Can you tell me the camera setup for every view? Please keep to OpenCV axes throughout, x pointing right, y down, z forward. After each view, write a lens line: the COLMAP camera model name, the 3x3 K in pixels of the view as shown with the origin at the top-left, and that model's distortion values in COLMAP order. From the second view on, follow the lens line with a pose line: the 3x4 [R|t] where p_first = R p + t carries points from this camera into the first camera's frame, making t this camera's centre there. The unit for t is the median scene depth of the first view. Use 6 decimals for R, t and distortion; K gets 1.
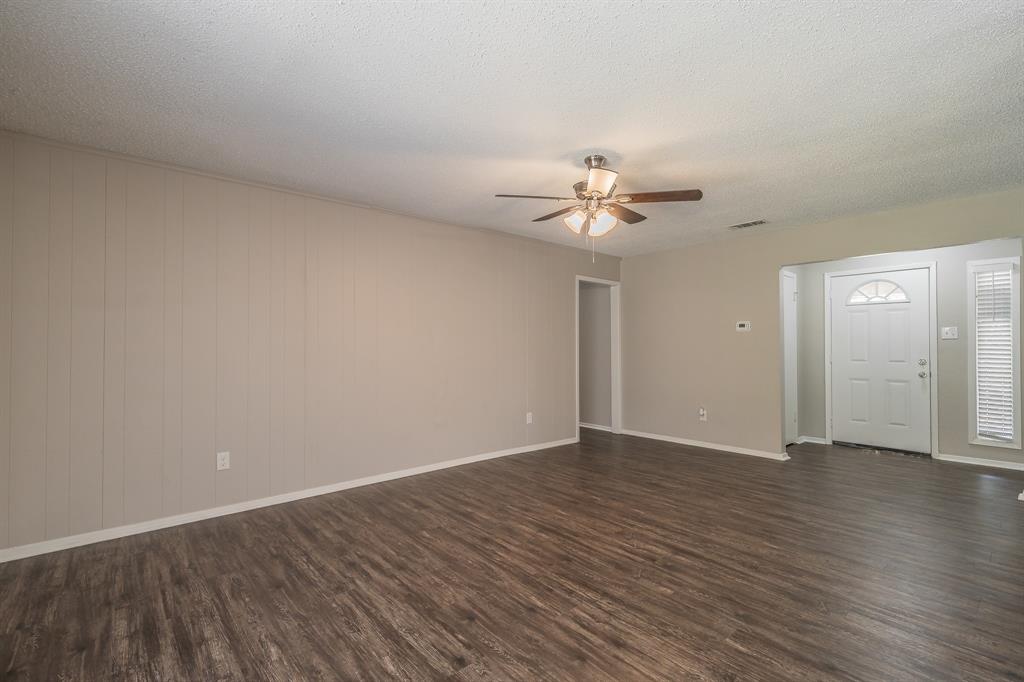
lens RADIAL K [[452.2, 0, 512.0], [0, 452.2, 341.0], [0, 0, 1]] dist [0.002405, 0.000594]
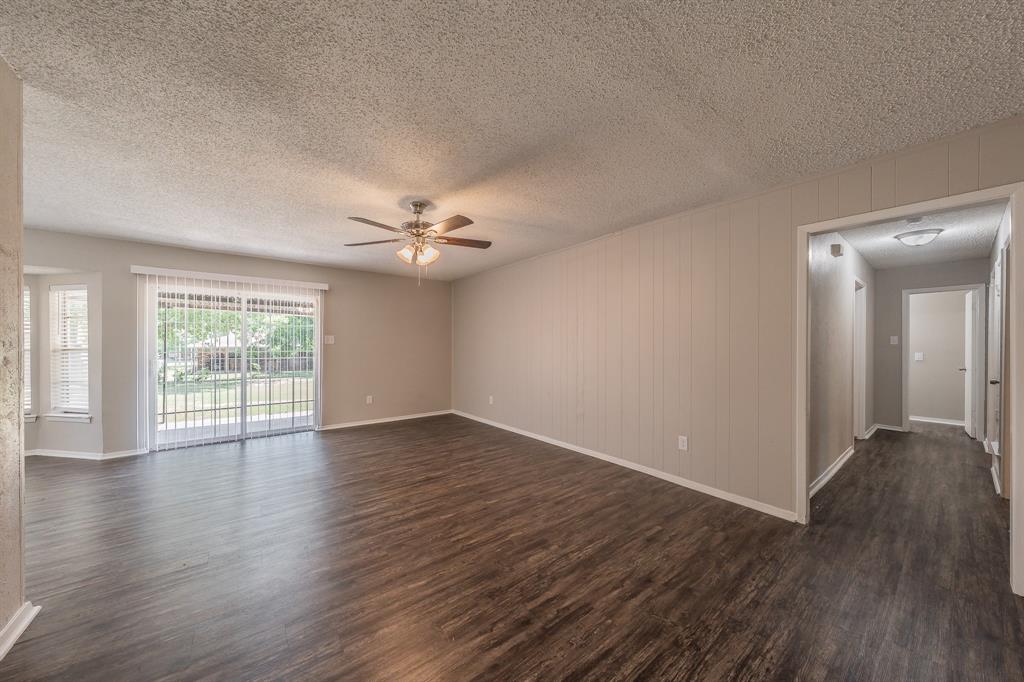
lens RADIAL K [[352.9, 0, 512.0], [0, 352.9, 341.0], [0, 0, 1]] dist [-0.000496, -0.000047]
pose [[-0.052079, -0.010225, -0.998591, 1.112853], [0.015458, 0.999820, -0.011043, -0.000564], [0.998523, -0.016011, -0.051912, 1.252982]]
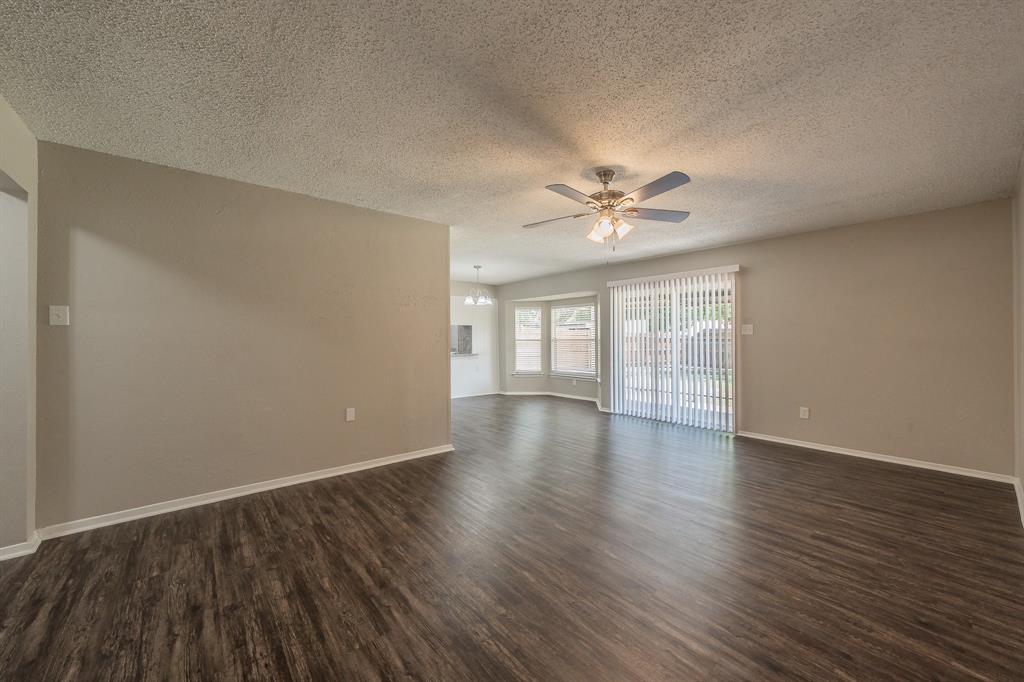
lens RADIAL K [[383.8, 0, 512.0], [0, 383.8, 341.0], [0, 0, 1]] dist [0.009283, 0.000004]
pose [[-0.999733, 0.004578, 0.022665, 0.373989], [0.004418, 0.999965, -0.007077, 0.013007], [-0.022697, -0.006975, -0.999718, 1.860268]]
